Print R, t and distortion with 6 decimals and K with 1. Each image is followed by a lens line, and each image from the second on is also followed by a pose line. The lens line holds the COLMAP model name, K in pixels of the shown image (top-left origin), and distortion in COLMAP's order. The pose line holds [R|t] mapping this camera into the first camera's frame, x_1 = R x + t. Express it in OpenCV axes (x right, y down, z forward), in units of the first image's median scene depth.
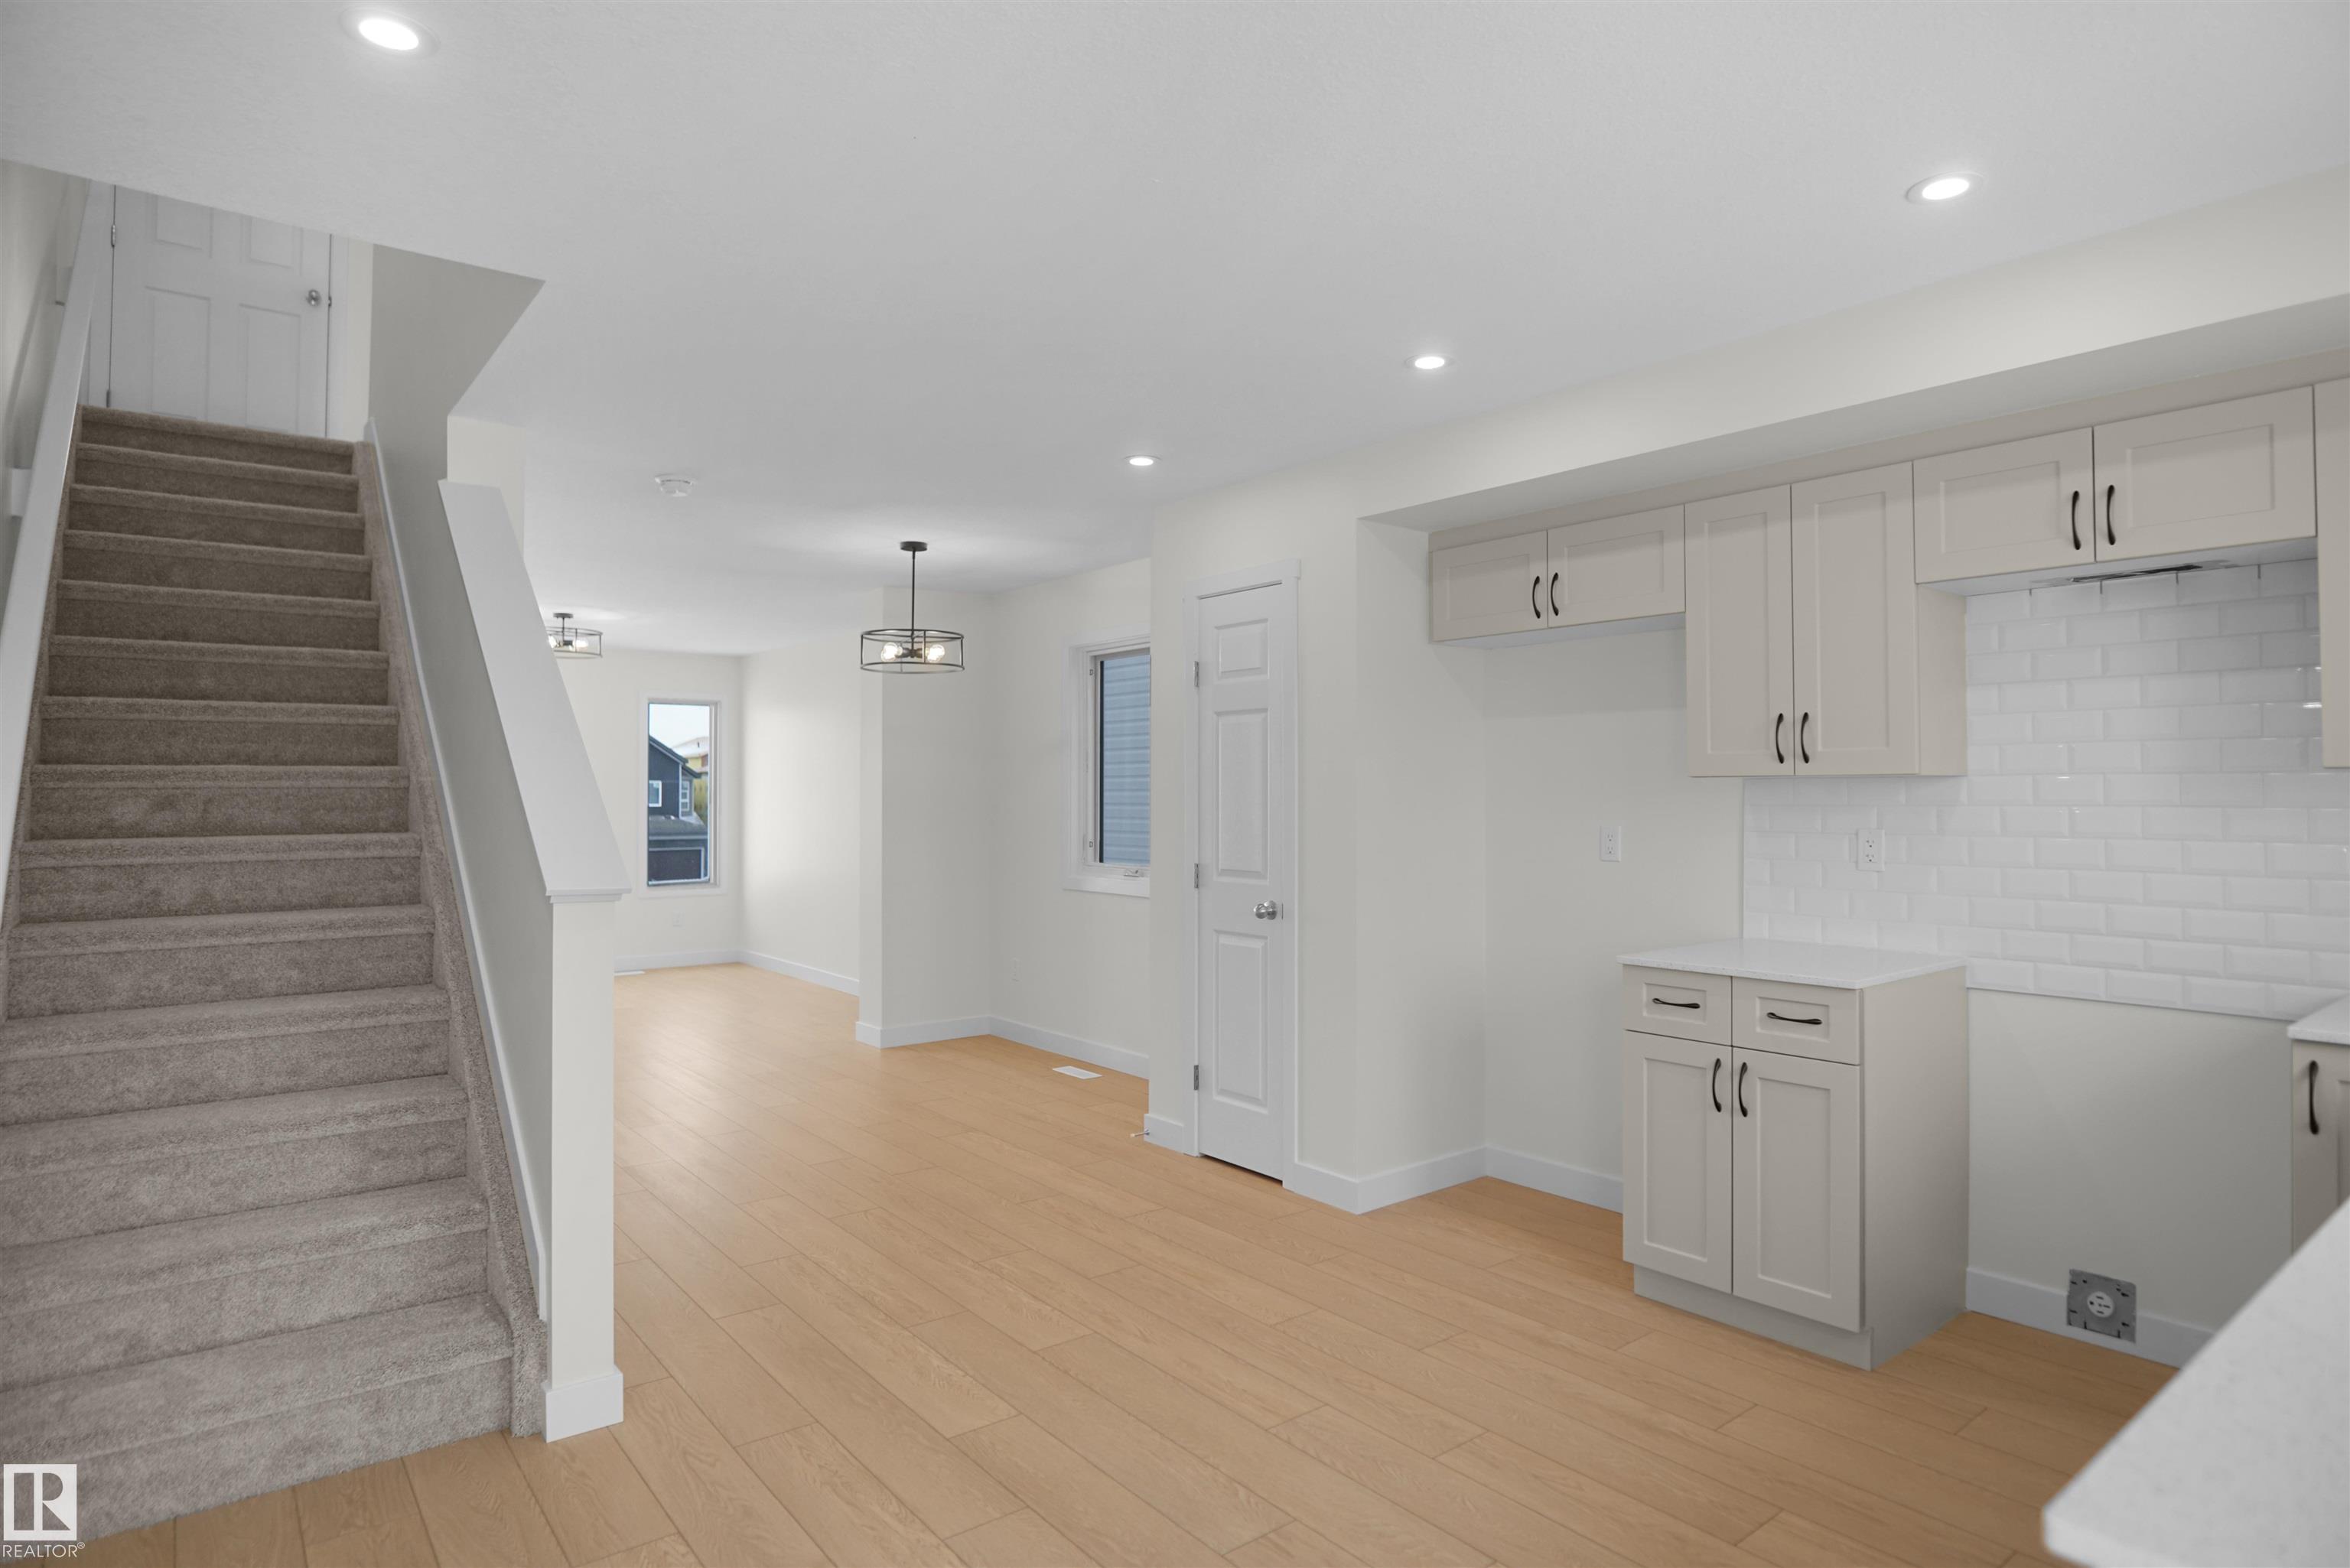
lens RADIAL K [[1288.2, 0, 1185.3], [0, 1288.2, 782.3], [0, 0, 1]] dist [-0.027980, 0.001728]
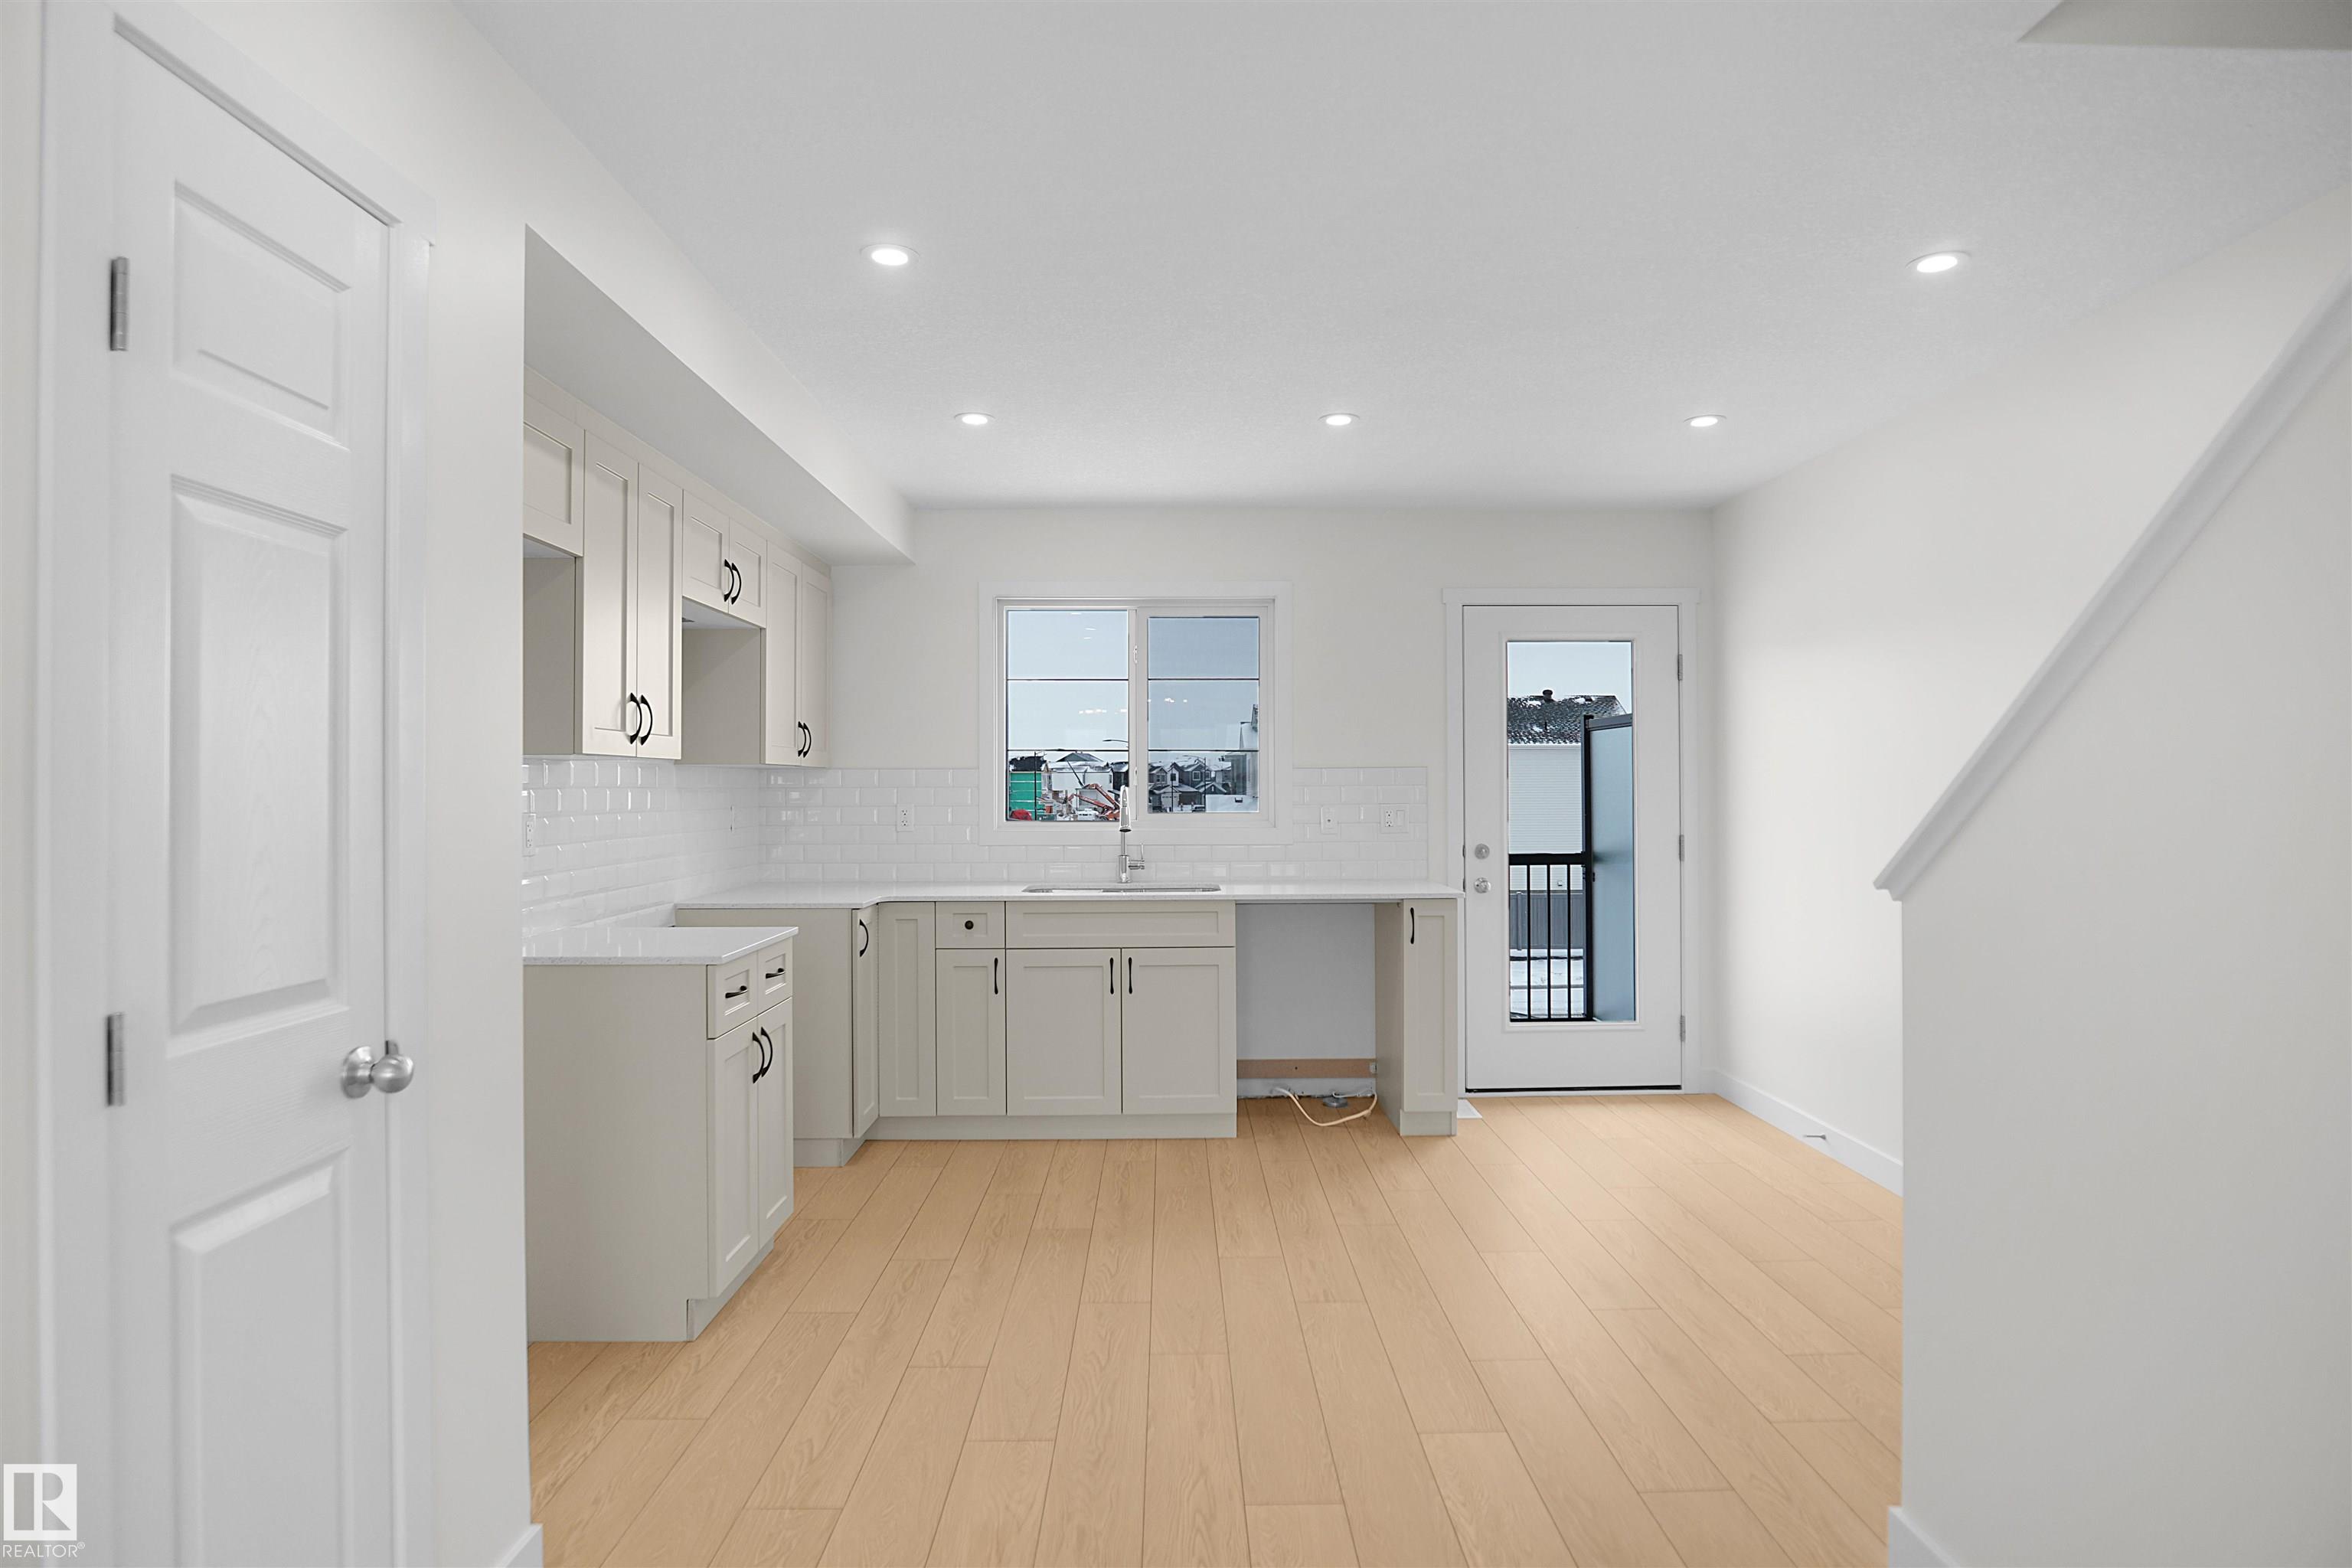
lens RADIAL K [[1289.4, 0, 1189.8], [0, 1289.4, 779.2], [0, 0, 1]] dist [-0.027980, 0.001728]
pose [[-0.794824, 0.005271, 0.606817, -0.501992], [-0.003888, 0.999898, -0.013778, 0.026018], [-0.606828, -0.013310, -0.794722, 1.642781]]
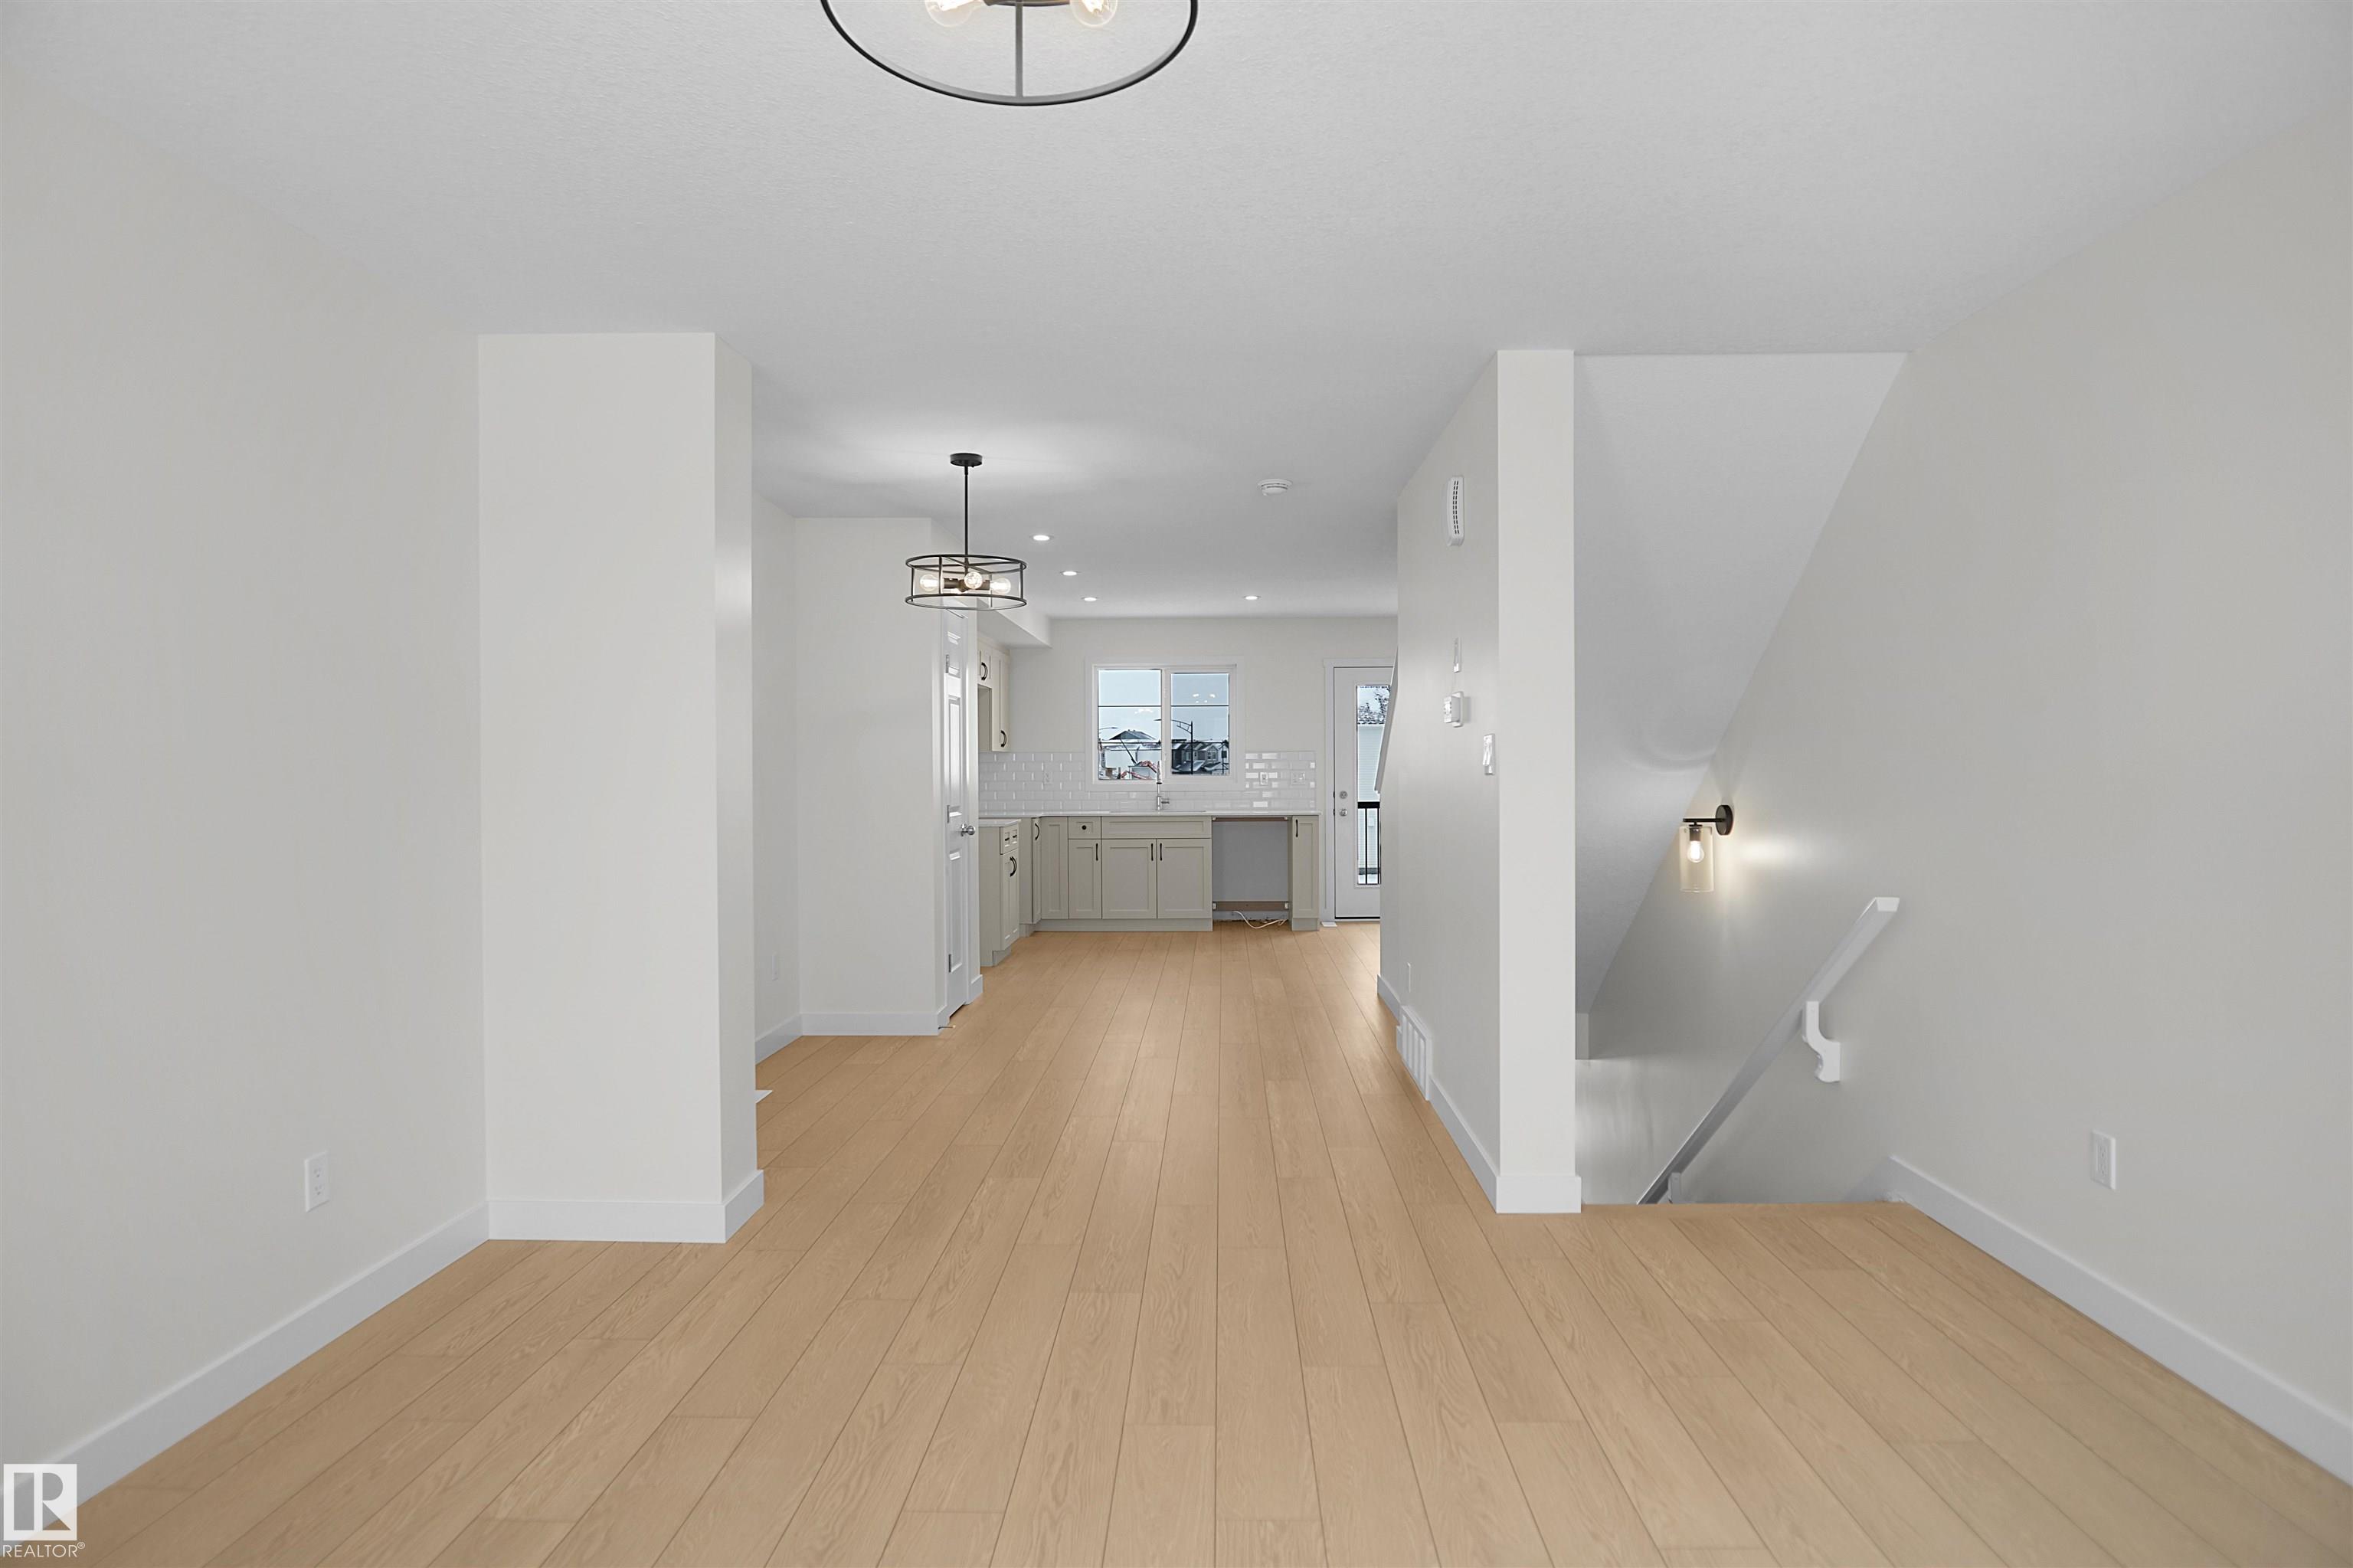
lens RADIAL K [[1290.0, 0, 1179.6], [0, 1290.0, 781.7], [0, 0, 1]] dist [-0.027980, 0.001728]
pose [[-0.760436, -0.002459, 0.649408, -1.586334], [-0.001089, 0.999996, 0.002512, 0.055270], [-0.649412, 0.001203, -0.760436, 2.822475]]
